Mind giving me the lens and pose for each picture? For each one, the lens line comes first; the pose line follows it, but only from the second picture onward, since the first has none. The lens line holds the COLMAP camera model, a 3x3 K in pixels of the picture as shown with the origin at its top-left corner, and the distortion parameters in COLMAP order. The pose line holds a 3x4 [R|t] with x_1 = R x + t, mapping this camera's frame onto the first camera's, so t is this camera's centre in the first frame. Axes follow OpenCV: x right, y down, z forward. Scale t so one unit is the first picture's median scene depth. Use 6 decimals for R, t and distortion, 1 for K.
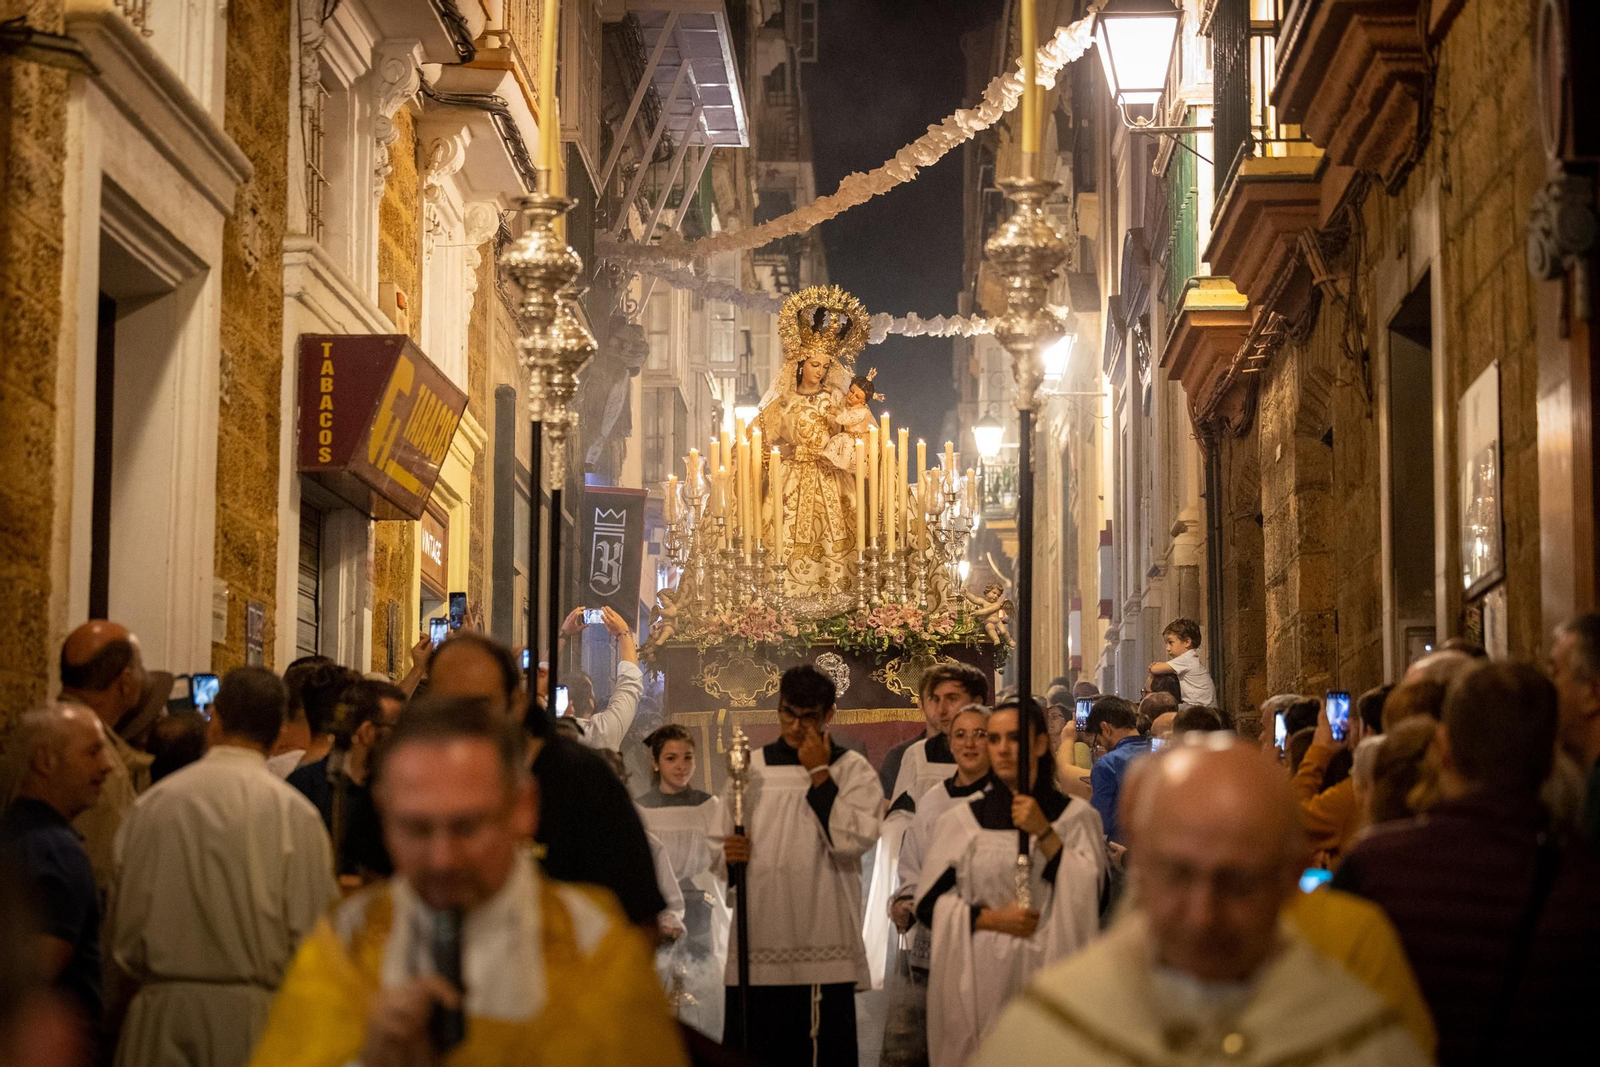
lens RADIAL K [[2808.0, 0, 800.0], [0, 2808.0, 533.5], [0, 0, 1]] dist [0.004460, 0.008360]
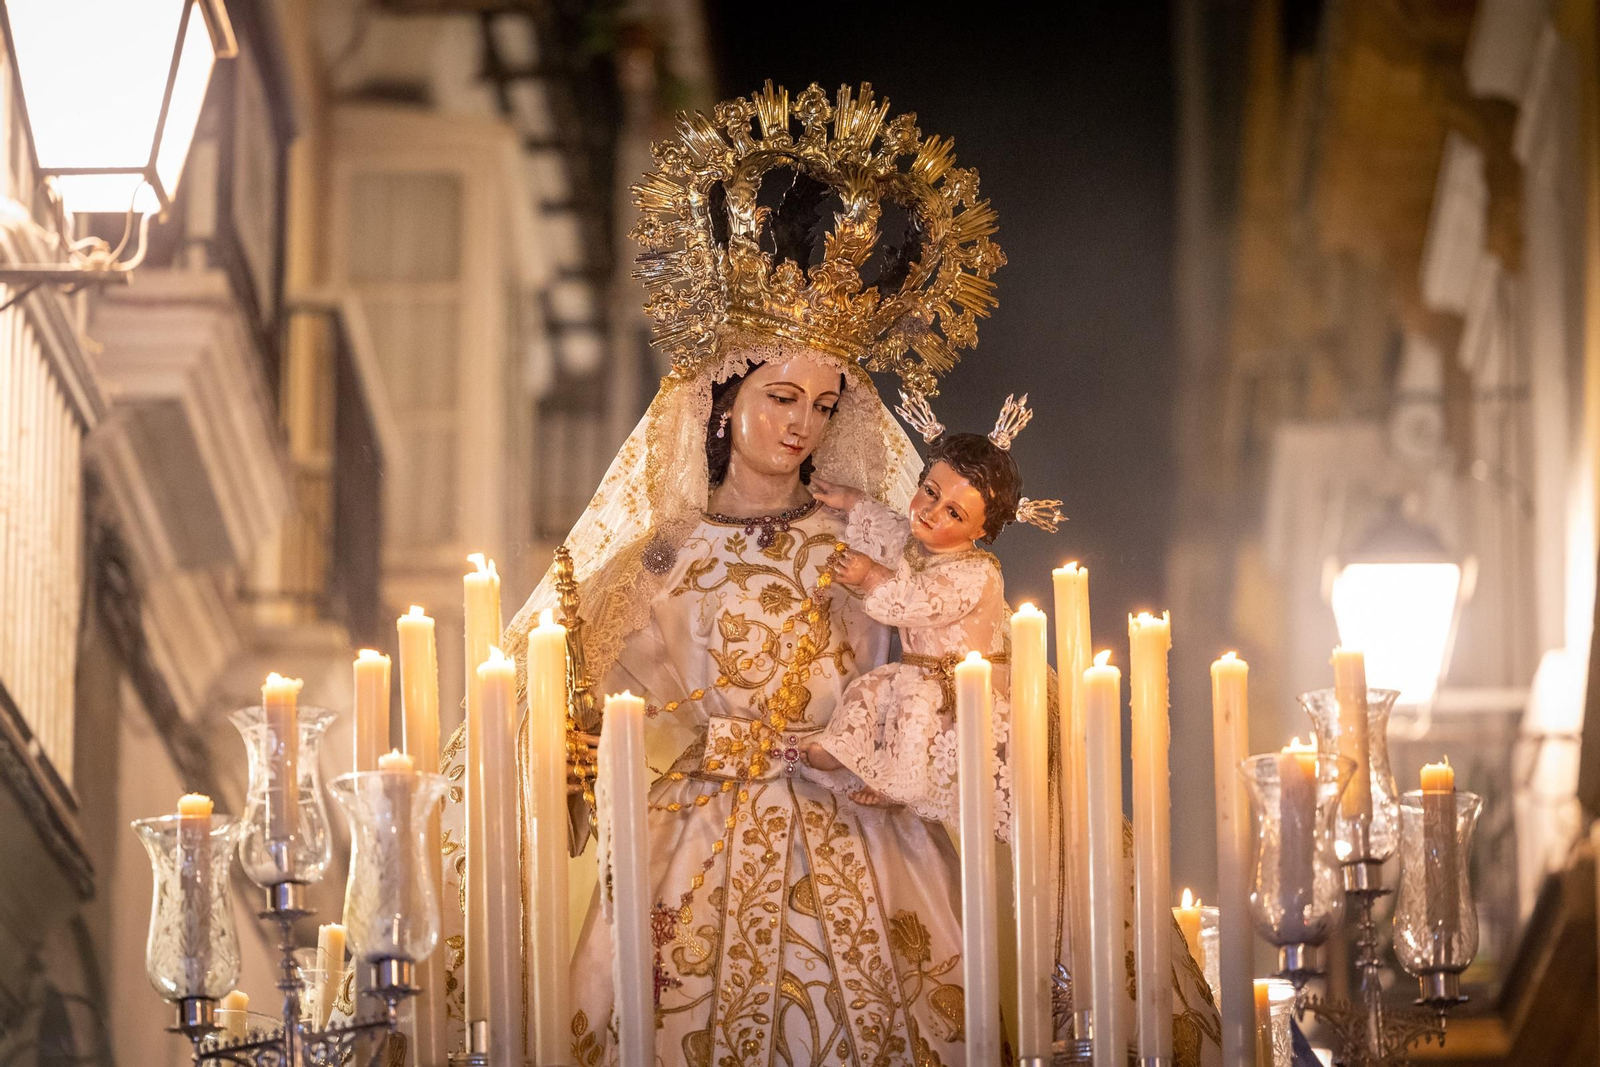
lens RADIAL K [[6564.4, 0, 800.0], [0, 6564.4, 533.5], [0, 0, 1]] dist [-0.027502, 2.528806]
pose [[0.999849, -0.007553, 0.015649, -0.002221], [0.009694, 0.989880, -0.141573, 0.035408], [-0.014422, 0.141704, 0.989804, 0.430485]]
